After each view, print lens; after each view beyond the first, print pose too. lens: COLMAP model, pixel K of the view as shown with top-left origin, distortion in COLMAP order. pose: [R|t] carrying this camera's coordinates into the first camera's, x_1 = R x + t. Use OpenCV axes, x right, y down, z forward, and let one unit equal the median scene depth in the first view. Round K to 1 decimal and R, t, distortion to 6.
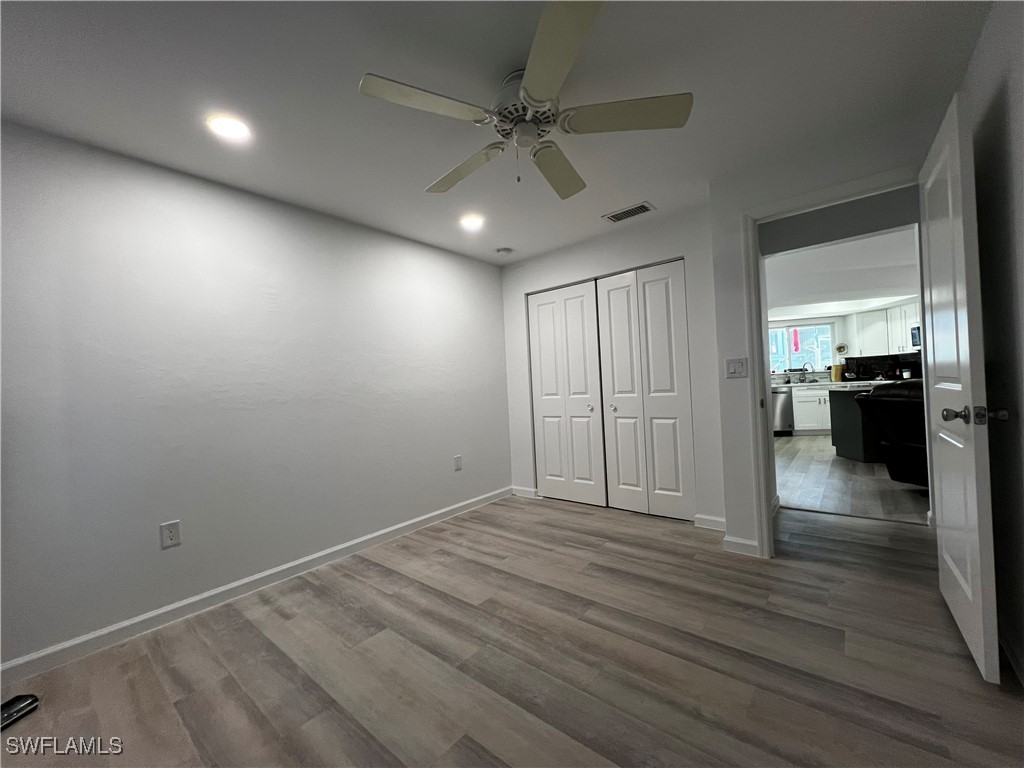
lens RADIAL K [[410.5, 0, 514.0], [0, 410.5, 387.6], [0, 0, 1]] dist [-0.004113, 0.001172]
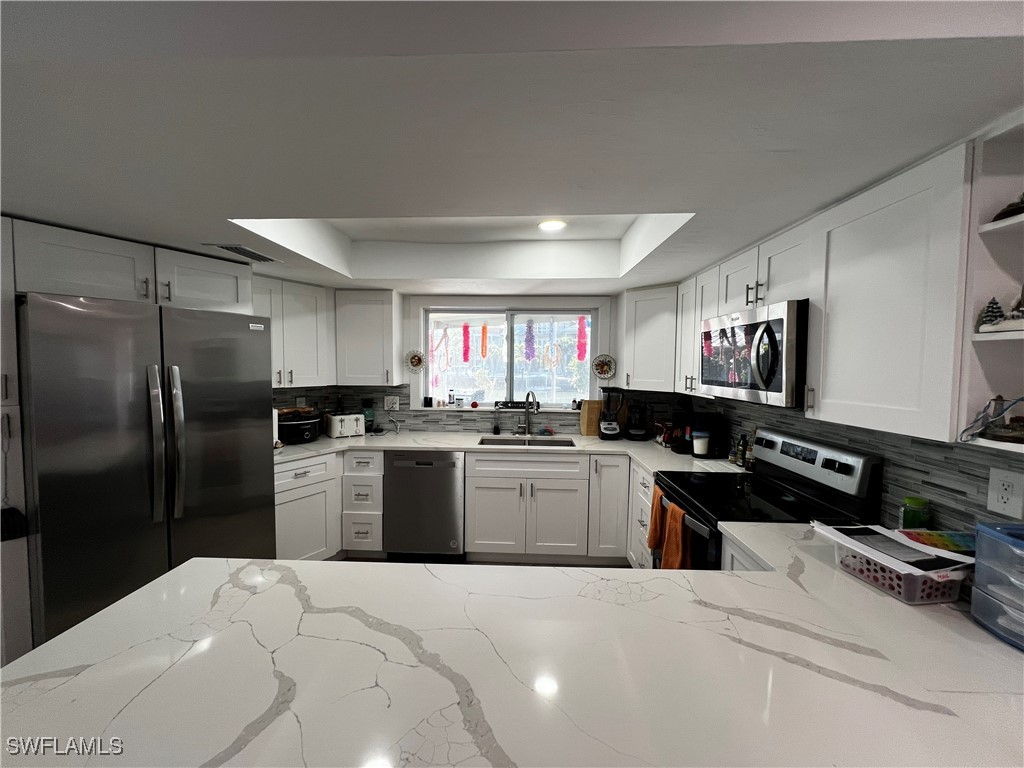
lens RADIAL K [[410.5, 0, 512.2], [0, 410.5, 385.9], [0, 0, 1]] dist [-0.004113, 0.001172]
pose [[0.986818, 0.055823, 0.151899, 0.631350], [-0.063071, 0.997069, 0.043314, -0.087301], [-0.149036, -0.052323, 0.987447, 0.556336]]
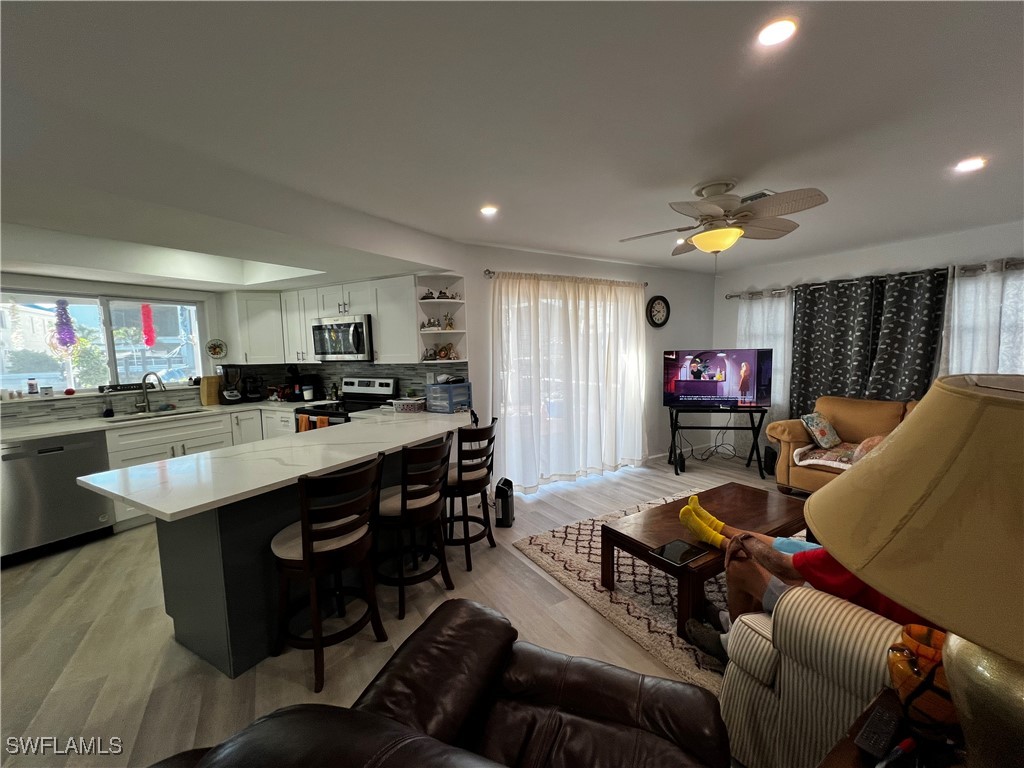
lens RADIAL K [[410.5, 0, 511.9], [0, 410.5, 387.3], [0, 0, 1]] dist [-0.004113, 0.001172]
pose [[0.325823, -0.044686, 0.944374, 0.384110], [0.005984, 0.998960, 0.045204, -0.064193], [-0.945412, -0.009078, 0.325751, 0.412060]]
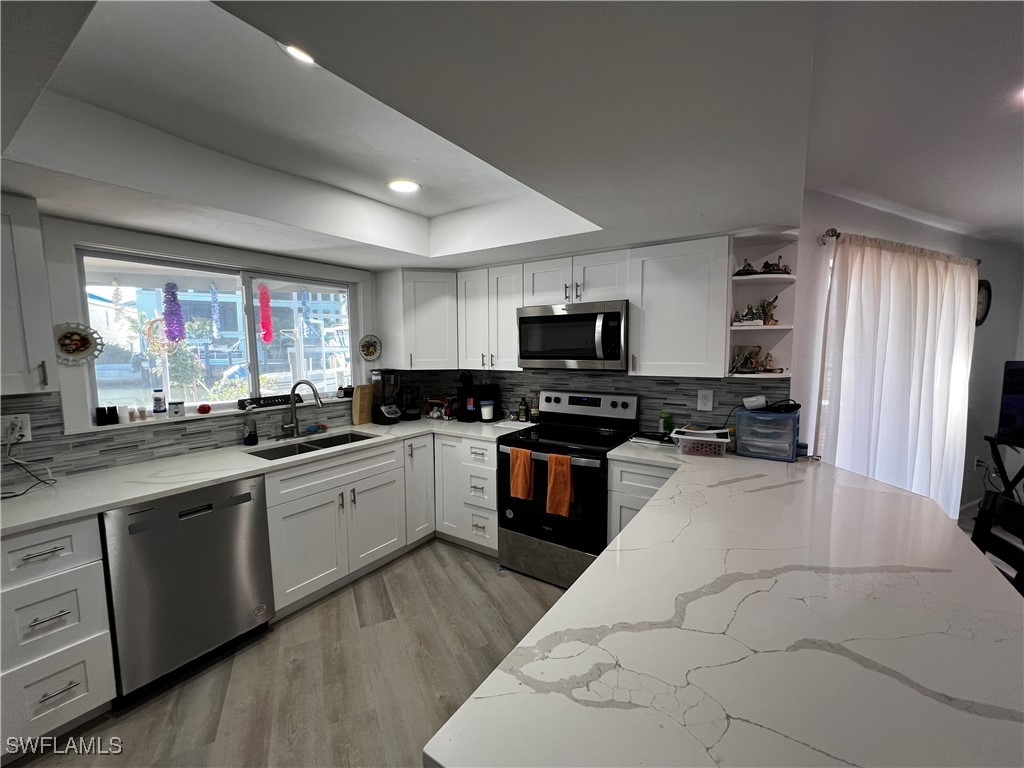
lens RADIAL K [[410.5, 0, 511.6], [0, 410.5, 386.5], [0, 0, 1]] dist [-0.004113, 0.001172]
pose [[0.402012, -0.037562, 0.914864, 0.464799], [-0.013260, 0.998815, 0.046835, -0.076680], [-0.915538, -0.030959, 0.401037, 0.694389]]
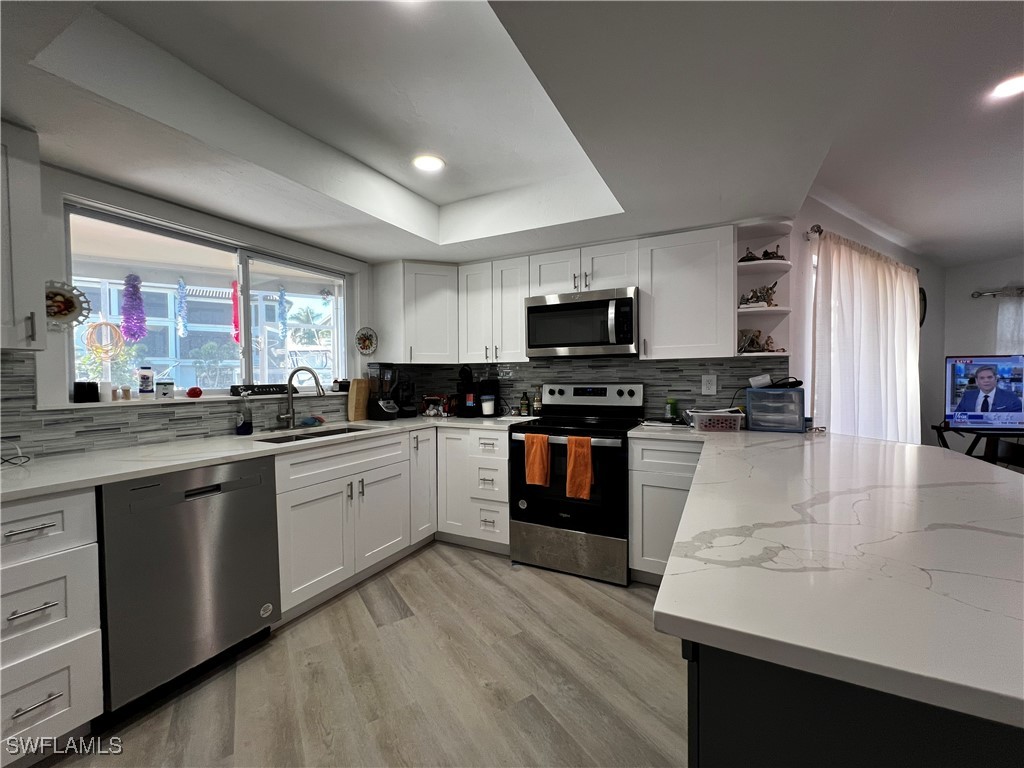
lens RADIAL K [[410.5, 0, 511.8], [0, 410.5, 386.5], [0, 0, 1]] dist [-0.004113, 0.001172]
pose [[0.292801, 0.026909, 0.955795, 0.449493], [-0.006113, 0.999636, -0.026270, -0.038682], [-0.956154, 0.001849, 0.292859, 0.744205]]
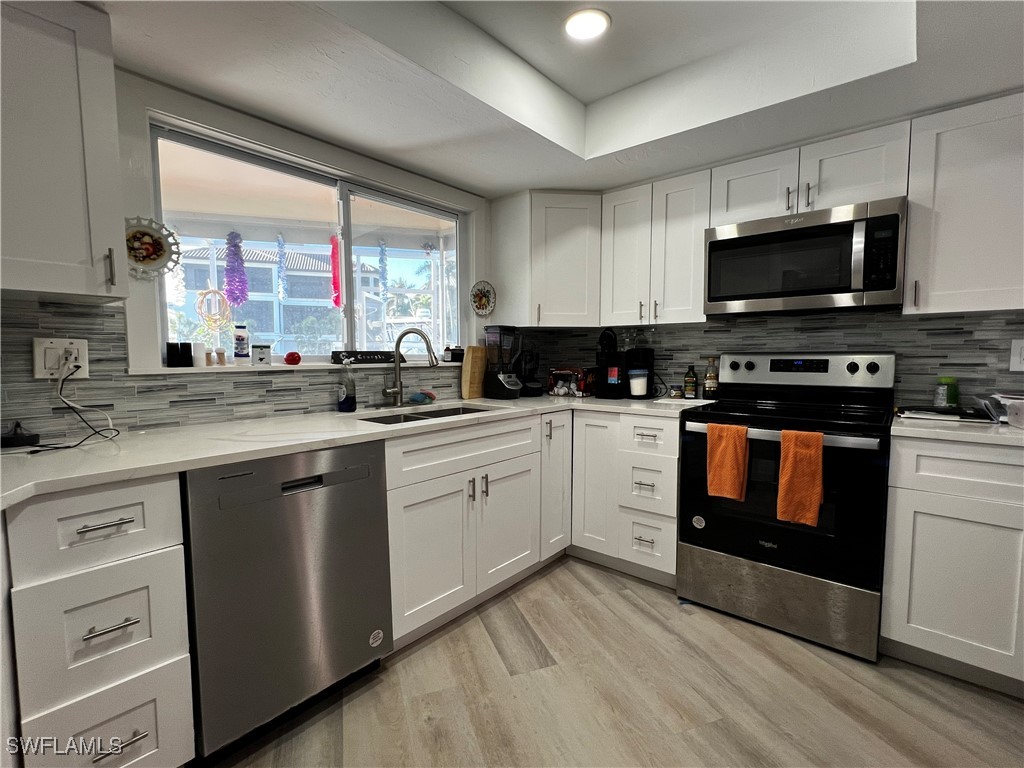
lens RADIAL K [[466.9, 0, 511.6], [0, 466.9, 388.4], [0, 0, 1]] dist [-0.002842, -0.000039]
pose [[0.501087, -0.012265, 0.865310, 0.490114], [-0.022458, 0.999378, 0.027171, -0.033496], [-0.865105, -0.033048, 0.500500, 0.798067]]
